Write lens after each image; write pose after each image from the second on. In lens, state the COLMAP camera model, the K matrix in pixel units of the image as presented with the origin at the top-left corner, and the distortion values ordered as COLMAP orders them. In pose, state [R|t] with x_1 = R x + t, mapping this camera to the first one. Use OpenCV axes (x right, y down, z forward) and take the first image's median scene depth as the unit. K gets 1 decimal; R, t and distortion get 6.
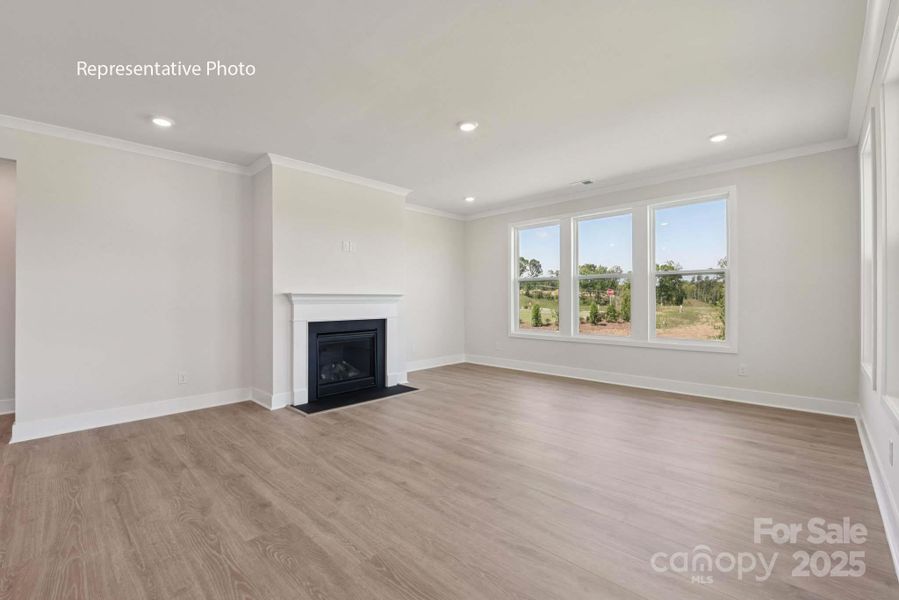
lens RADIAL K [[381.5, 0, 445.9], [0, 381.5, 299.0], [0, 0, 1]] dist [0.023980, 0.000021]
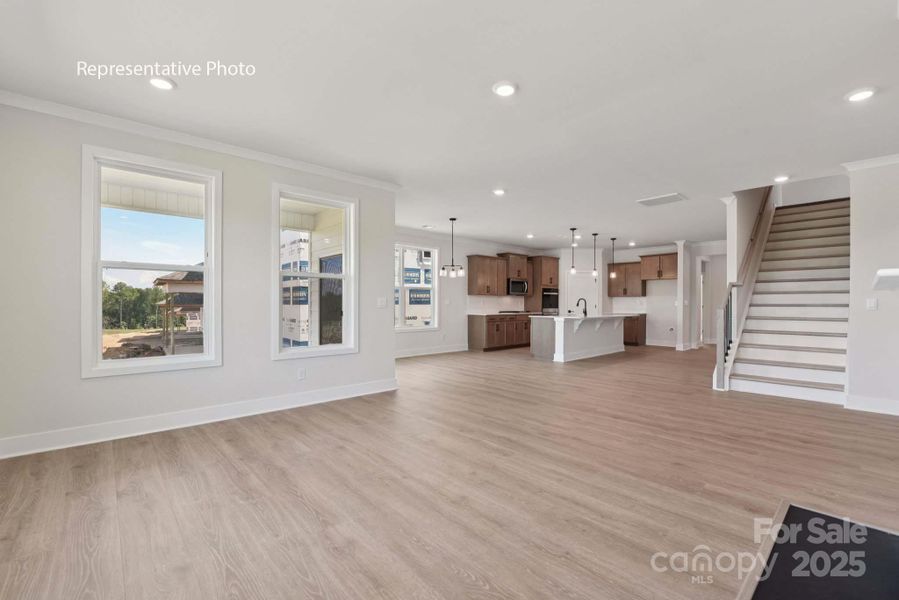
lens RADIAL K [[392.4, 0, 453.3], [0, 392.4, 301.4], [0, 0, 1]] dist [-0.014797, -0.000376]
pose [[-0.999338, 0.001944, 0.036320, 0.133715], [0.001732, 0.999981, -0.005856, 0.005390], [-0.036330, -0.005789, -0.999323, 1.792677]]
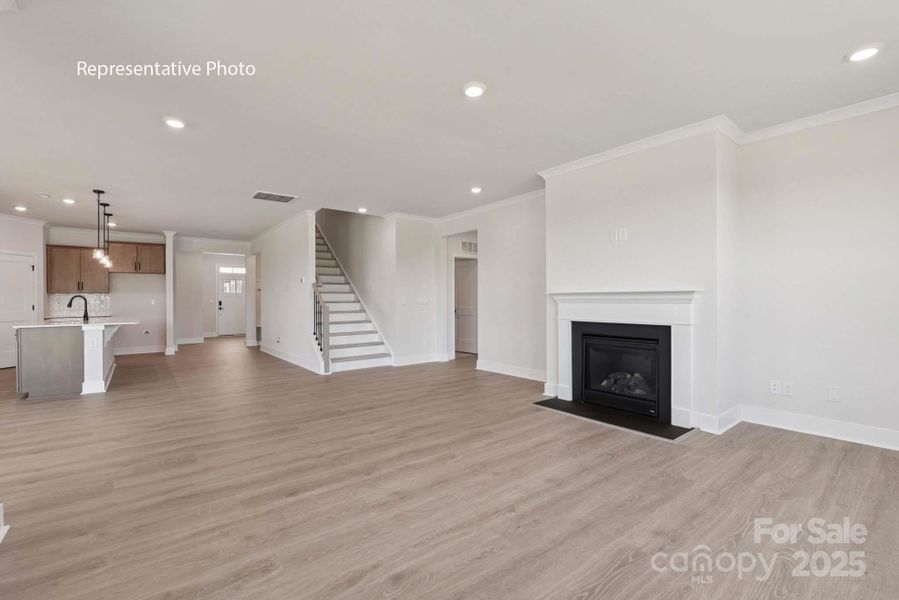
lens RADIAL K [[392.4, 0, 453.3], [0, 392.4, 301.4], [0, 0, 1]] dist [-0.014797, -0.000376]
pose [[-0.108203, 0.009434, -0.994084, 0.884428], [0.007927, 0.999931, 0.008627, -0.003552], [0.994097, -0.006947, -0.108271, 1.020827]]
